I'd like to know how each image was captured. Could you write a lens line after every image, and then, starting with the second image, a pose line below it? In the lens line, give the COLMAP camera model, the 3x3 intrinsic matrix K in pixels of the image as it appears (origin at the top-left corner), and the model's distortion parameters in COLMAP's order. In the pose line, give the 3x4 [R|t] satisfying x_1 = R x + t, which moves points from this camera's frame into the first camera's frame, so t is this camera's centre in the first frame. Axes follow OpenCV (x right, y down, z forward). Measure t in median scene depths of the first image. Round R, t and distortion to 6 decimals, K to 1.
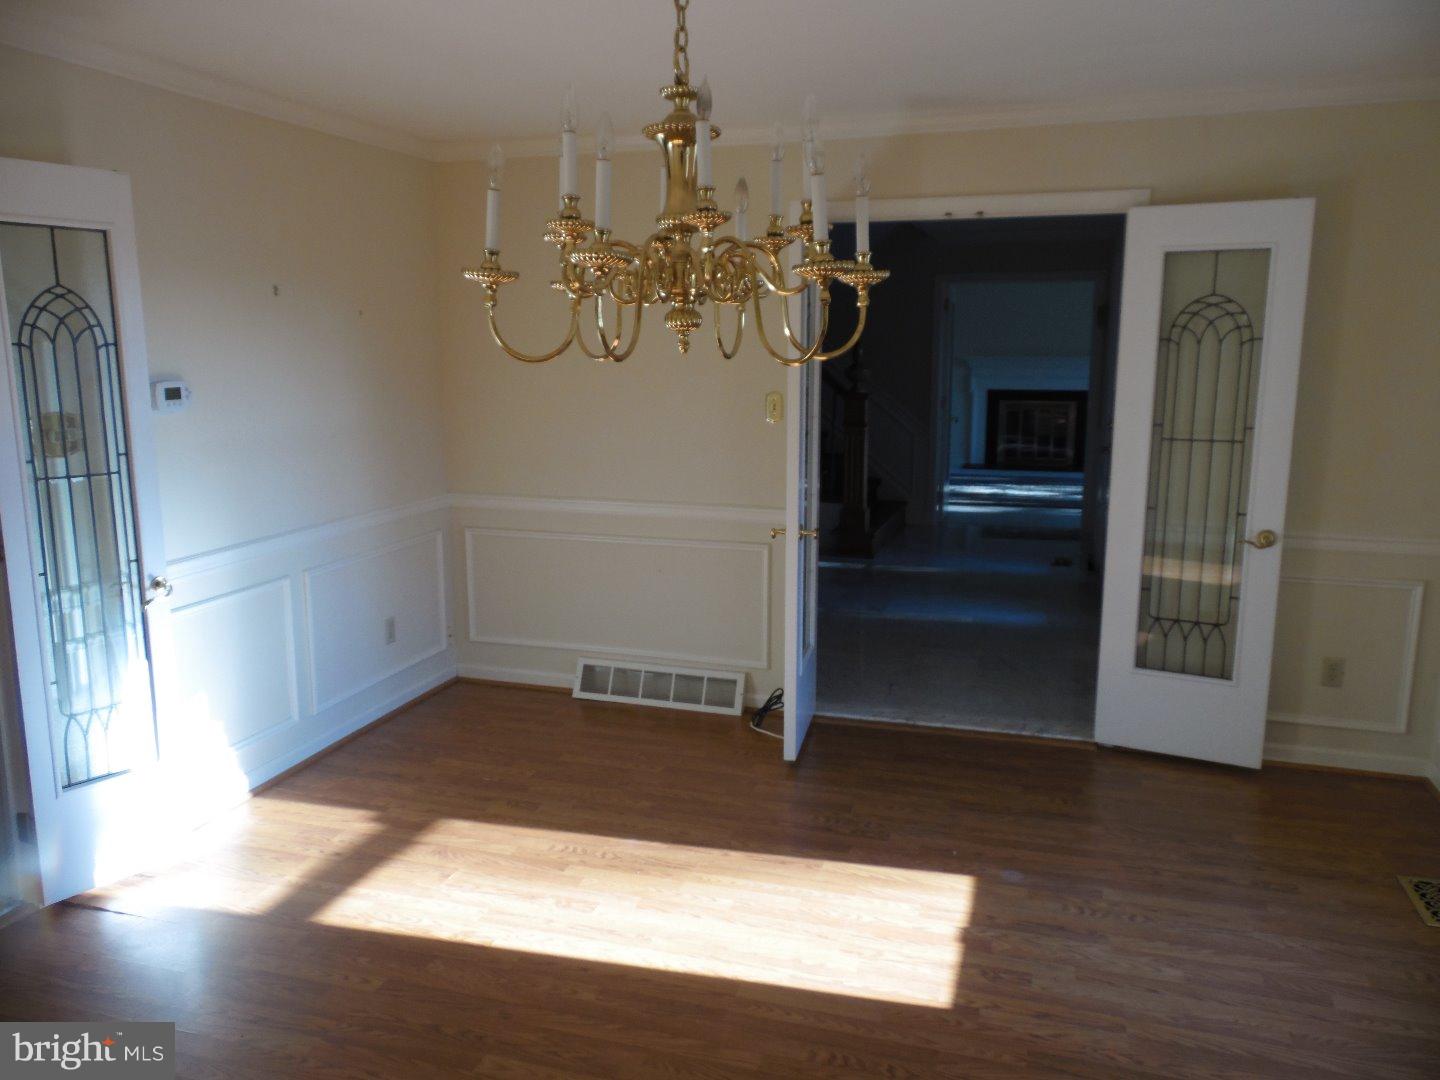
lens RADIAL K [[1085.2, 0, 720.0], [0, 1085.2, 540.0], [0, 0, 1]] dist [-0.036547, 0.086976]
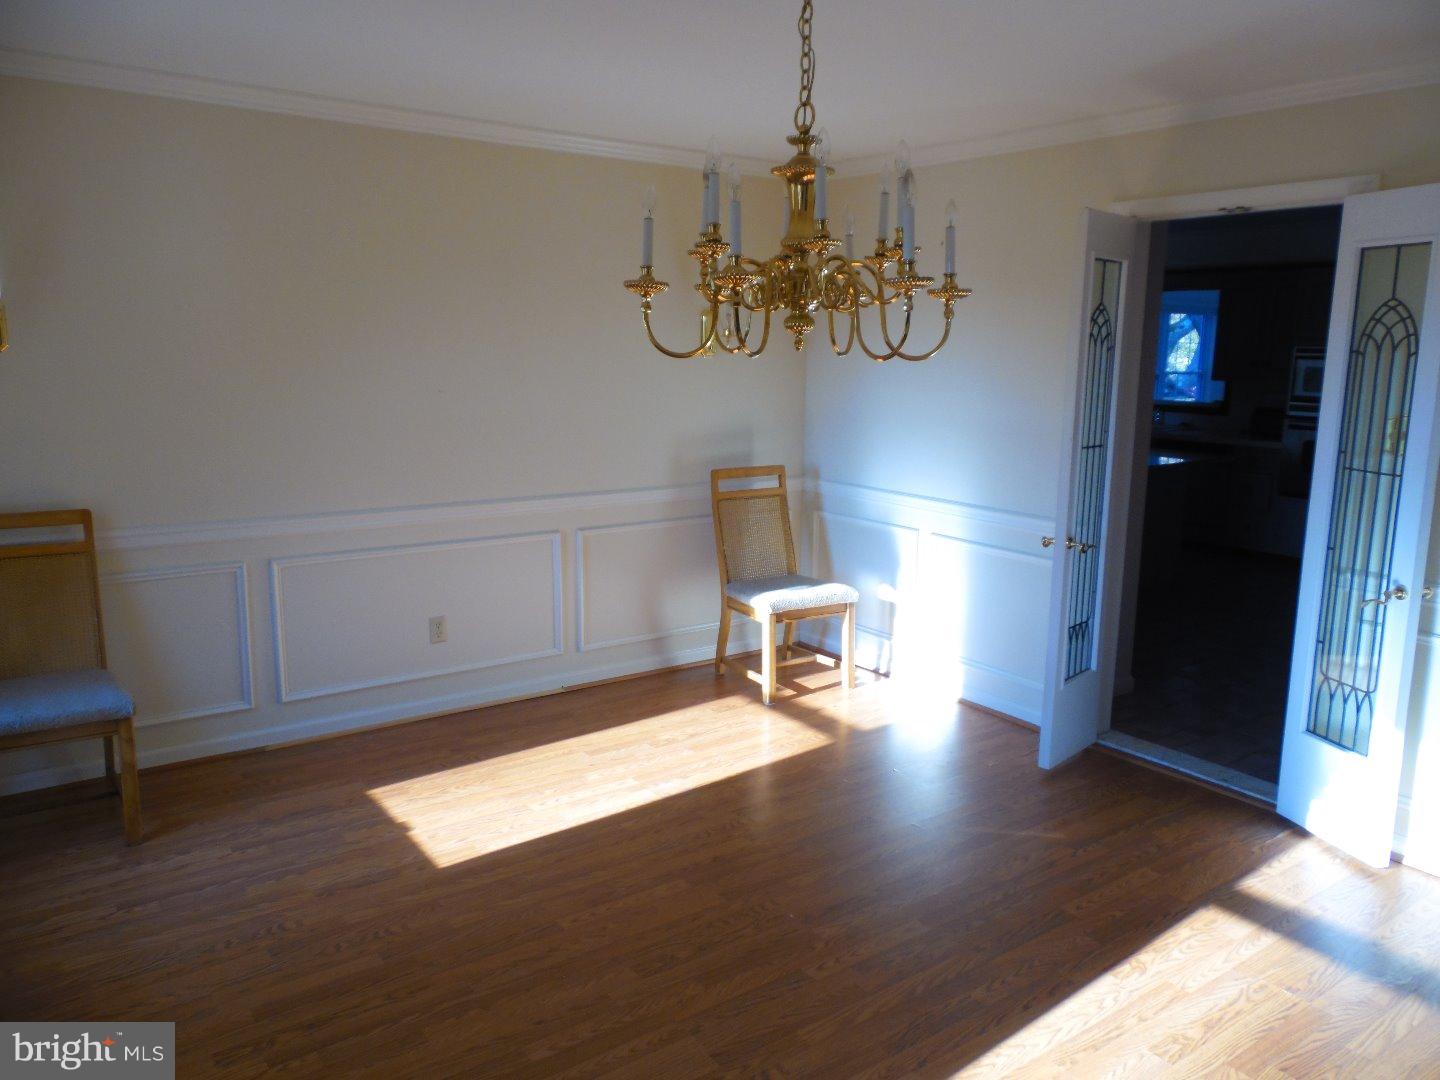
lens RADIAL K [[1085.2, 0, 720.0], [0, 1085.2, 540.0], [0, 0, 1]] dist [-0.036547, 0.086976]
pose [[-0.598551, 0.136472, -0.789375, 0.694594], [-0.158598, 0.945690, 0.283755, -0.206023], [0.785229, 0.295035, -0.544399, 1.128770]]
